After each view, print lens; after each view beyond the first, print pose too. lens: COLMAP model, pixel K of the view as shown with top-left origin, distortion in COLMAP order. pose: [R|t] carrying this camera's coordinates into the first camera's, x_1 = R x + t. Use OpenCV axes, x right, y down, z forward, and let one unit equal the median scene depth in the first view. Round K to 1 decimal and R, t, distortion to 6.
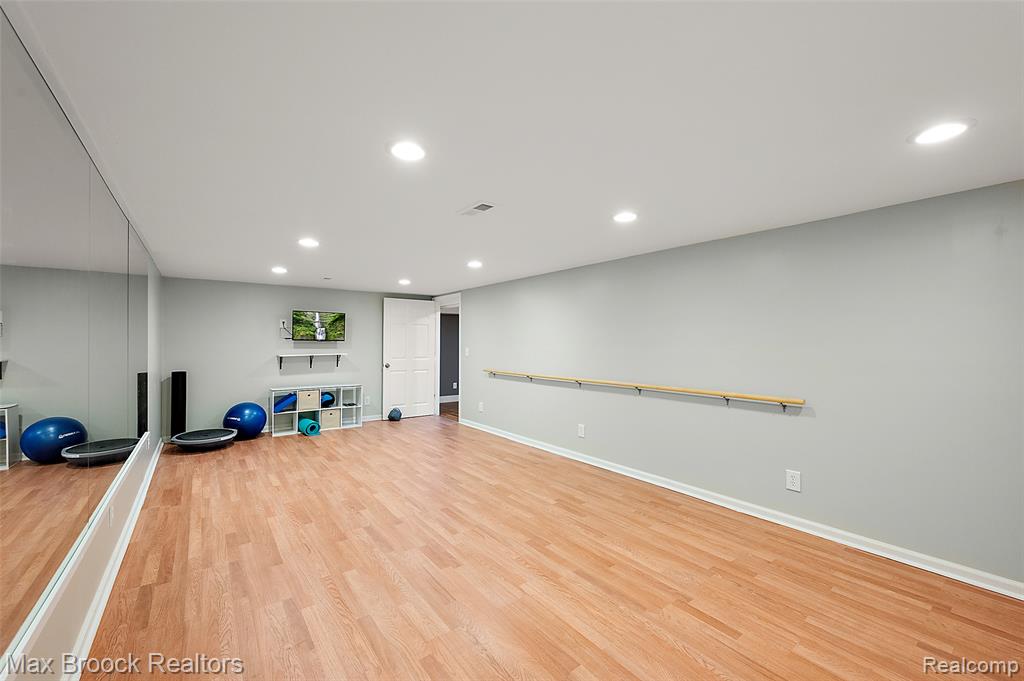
lens RADIAL K [[406.0, 0, 511.4], [0, 406.0, 341.4], [0, 0, 1]] dist [-0.000671, -0.000300]
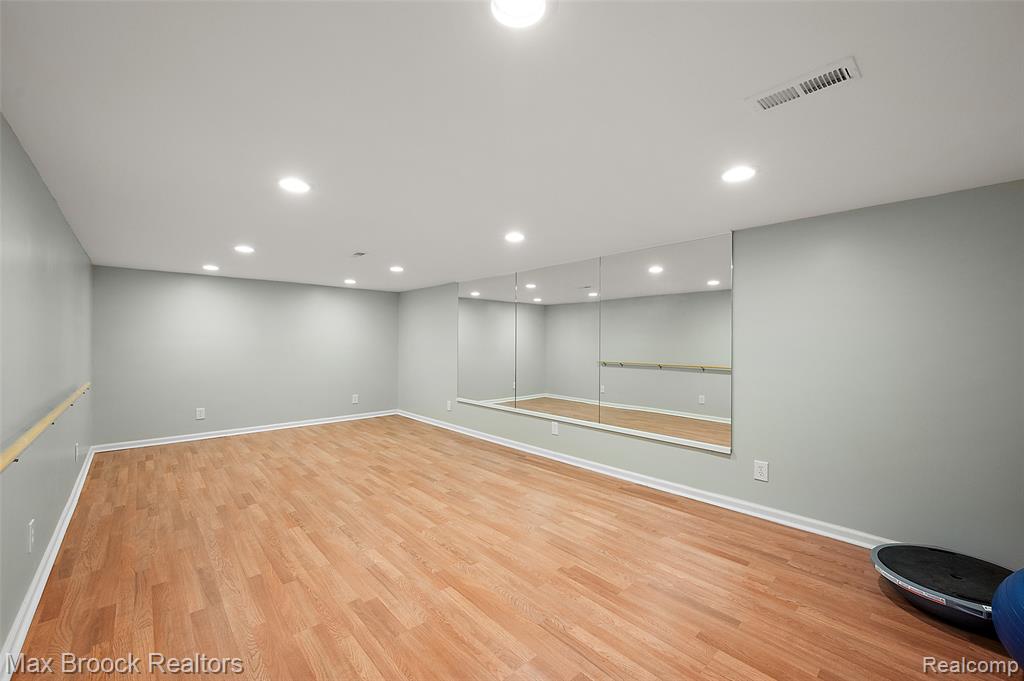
lens RADIAL K [[406.0, 0, 512.8], [0, 406.0, 341.8], [0, 0, 1]] dist [-0.000671, -0.000300]
pose [[-0.995747, -0.006153, -0.091927, -0.423812], [-0.006125, 0.999981, -0.000587, 0.006728], [0.091928, -0.000021, -0.995766, 2.042659]]
